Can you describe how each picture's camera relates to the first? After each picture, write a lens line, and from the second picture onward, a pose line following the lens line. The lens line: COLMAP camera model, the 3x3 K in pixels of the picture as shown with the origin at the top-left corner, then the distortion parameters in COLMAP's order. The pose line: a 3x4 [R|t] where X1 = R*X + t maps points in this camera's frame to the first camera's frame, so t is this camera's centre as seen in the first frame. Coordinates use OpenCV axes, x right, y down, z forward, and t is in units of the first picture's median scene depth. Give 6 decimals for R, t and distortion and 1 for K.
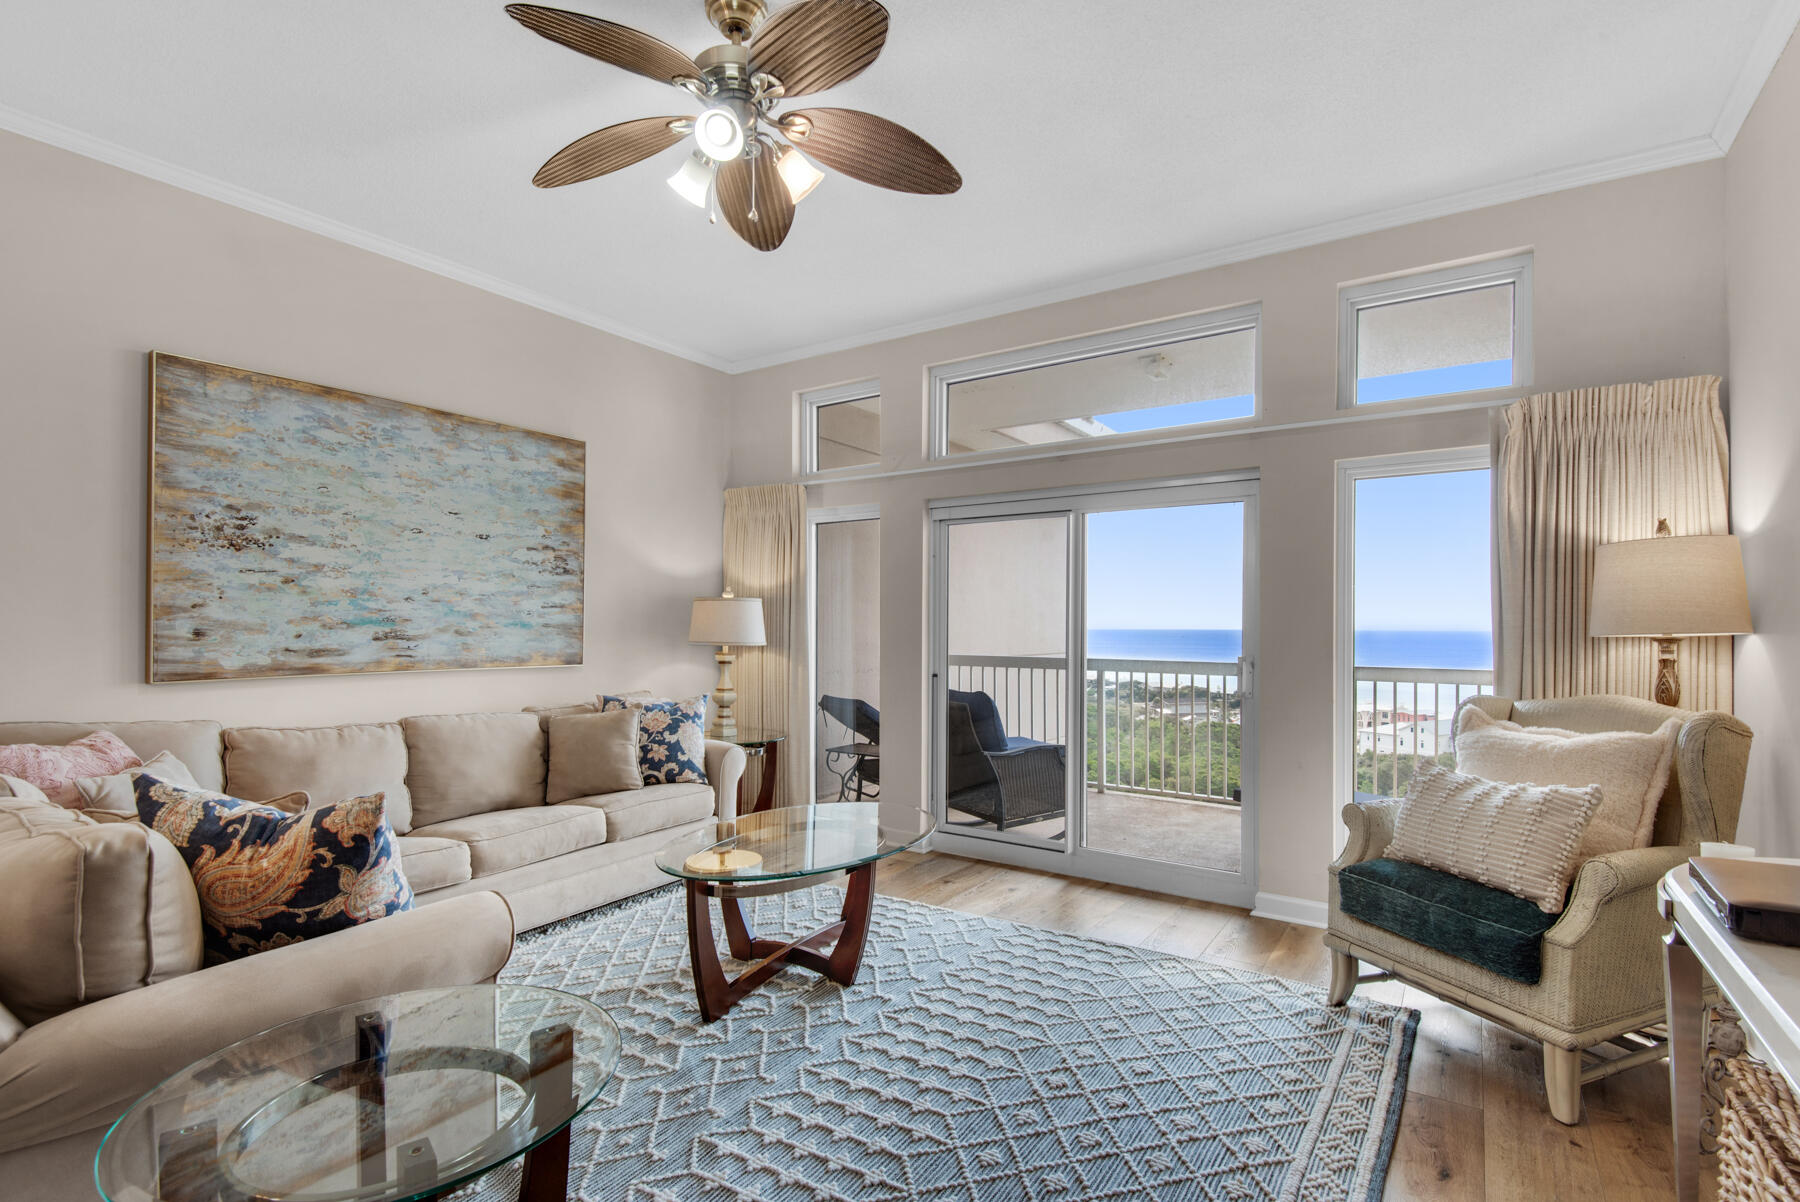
lens RADIAL K [[852.0, 0, 902.8], [0, 852.0, 624.9], [0, 0, 1]] dist [0.034752, -0.027959]
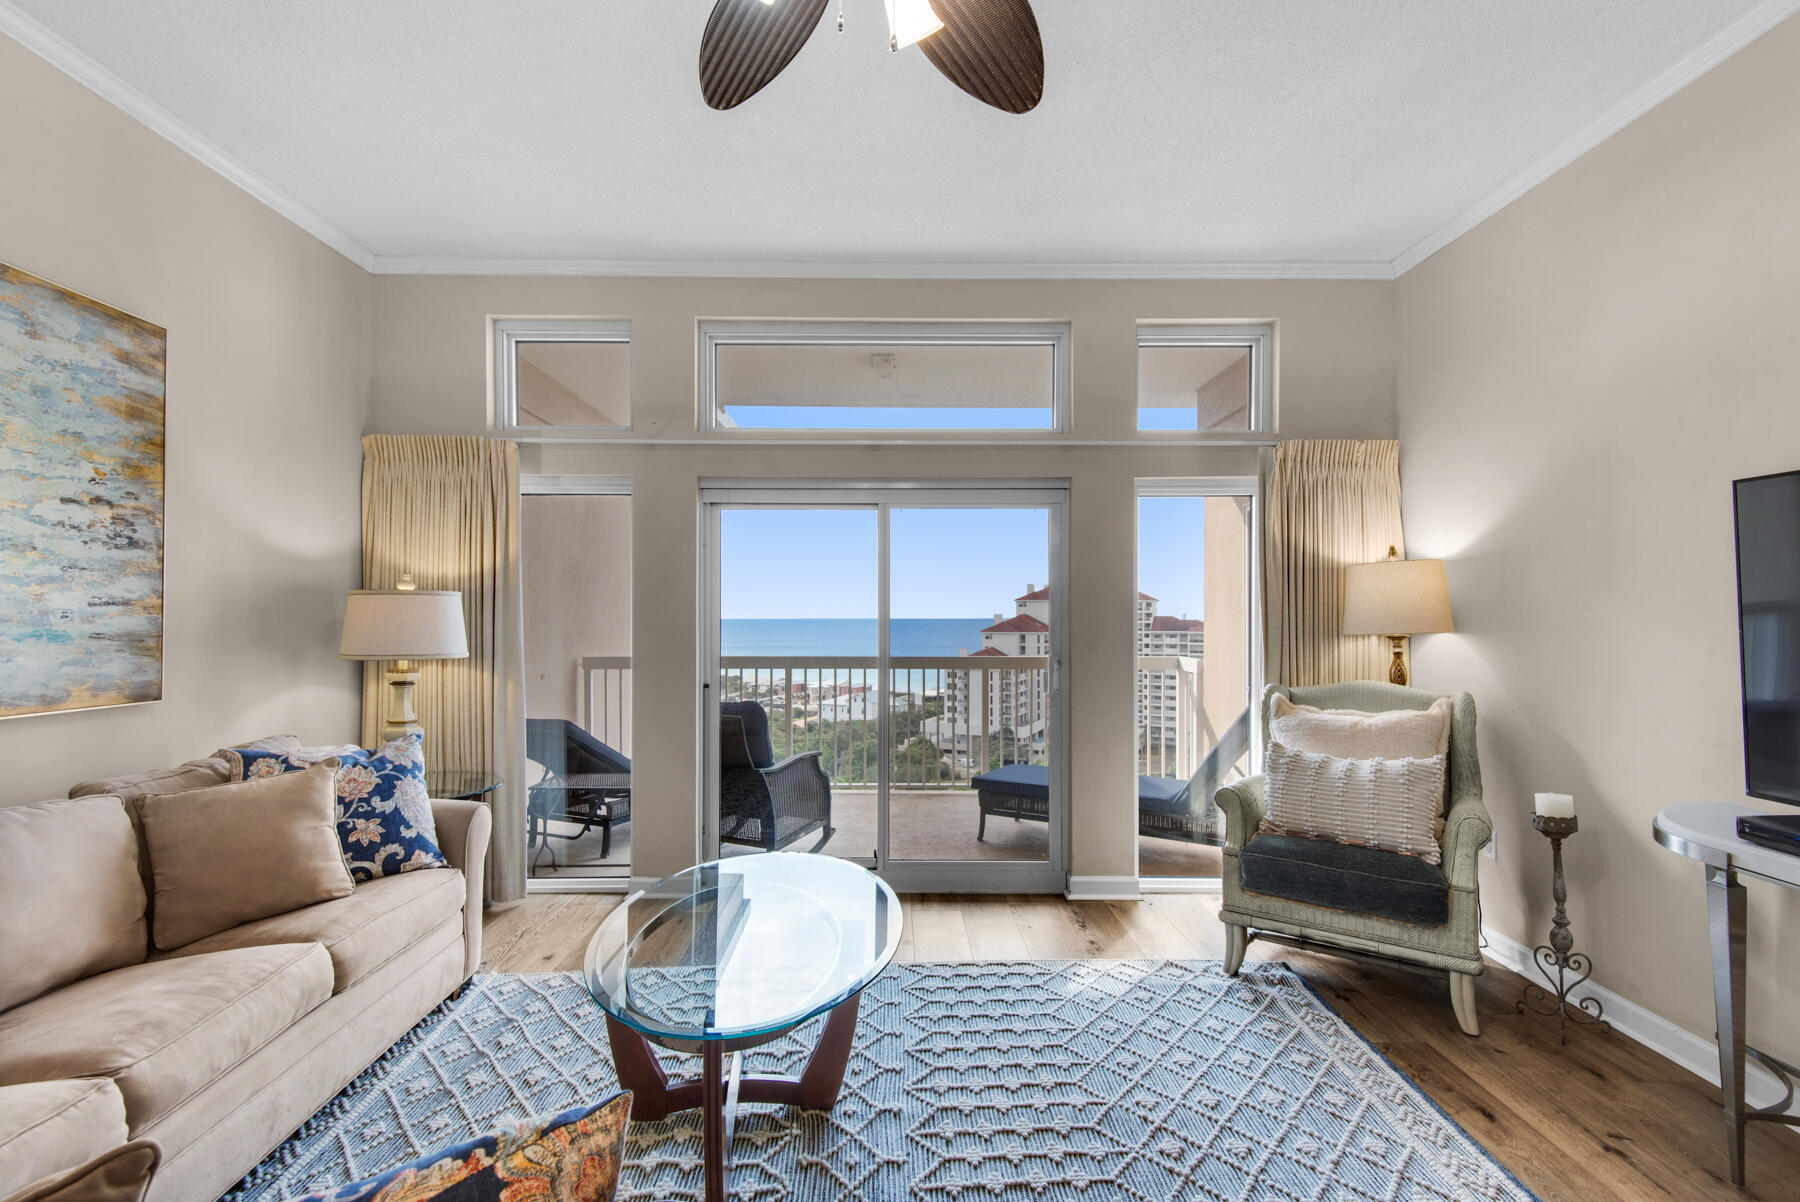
lens RADIAL K [[815.3, 0, 900.4], [0, 815.3, 616.2], [0, 0, 1]] dist [0.043353, -0.028355]
pose [[0.825187, -0.003698, 0.564848, -0.306440], [0.002575, 0.999993, 0.002784, -0.013914], [-0.564854, -0.000843, 0.825190, 0.257269]]
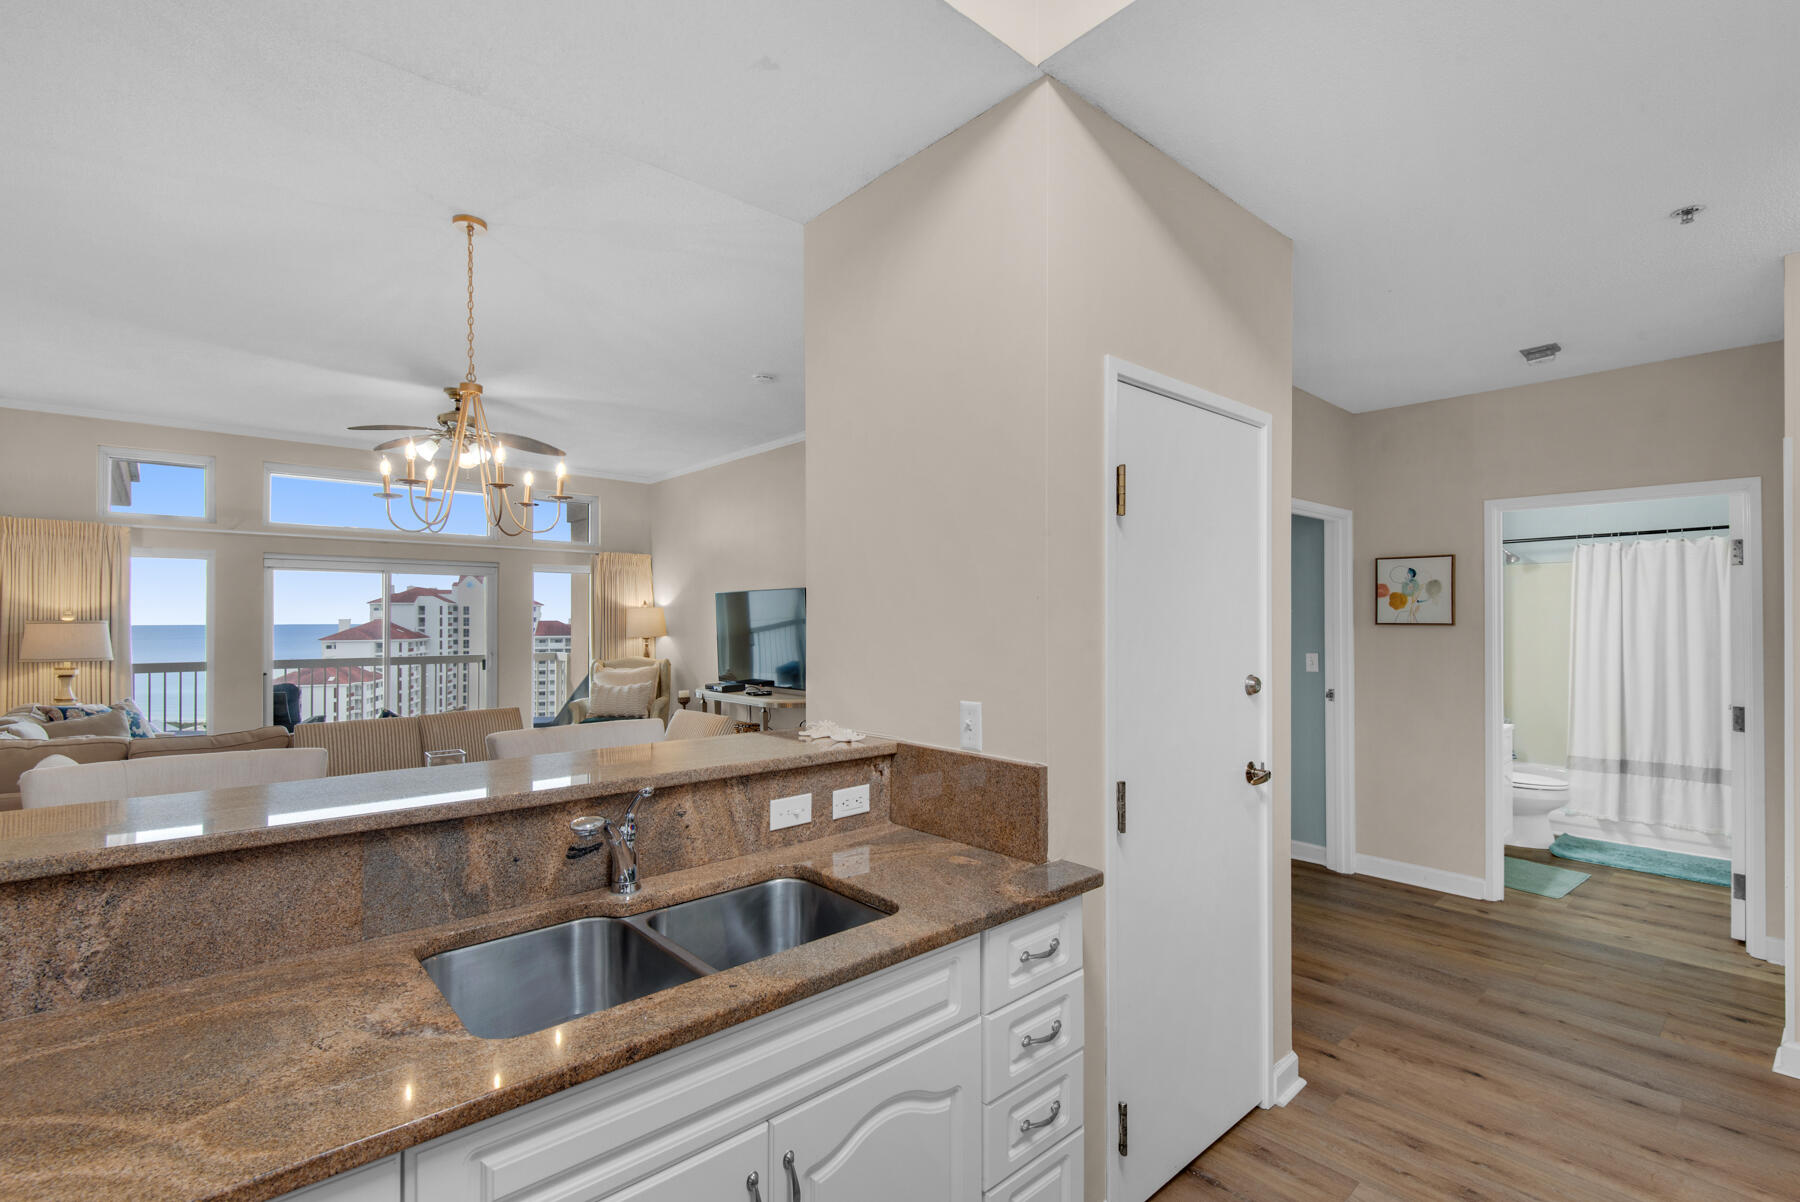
lens RADIAL K [[815.3, 0, 900.4], [0, 815.3, 616.2], [0, 0, 1]] dist [0.043353, -0.028355]
pose [[0.251414, -0.000468, 0.967880, -1.222476], [0.002343, 0.999997, -0.000125, -0.041605], [-0.967877, 0.002299, 0.251414, -0.457278]]
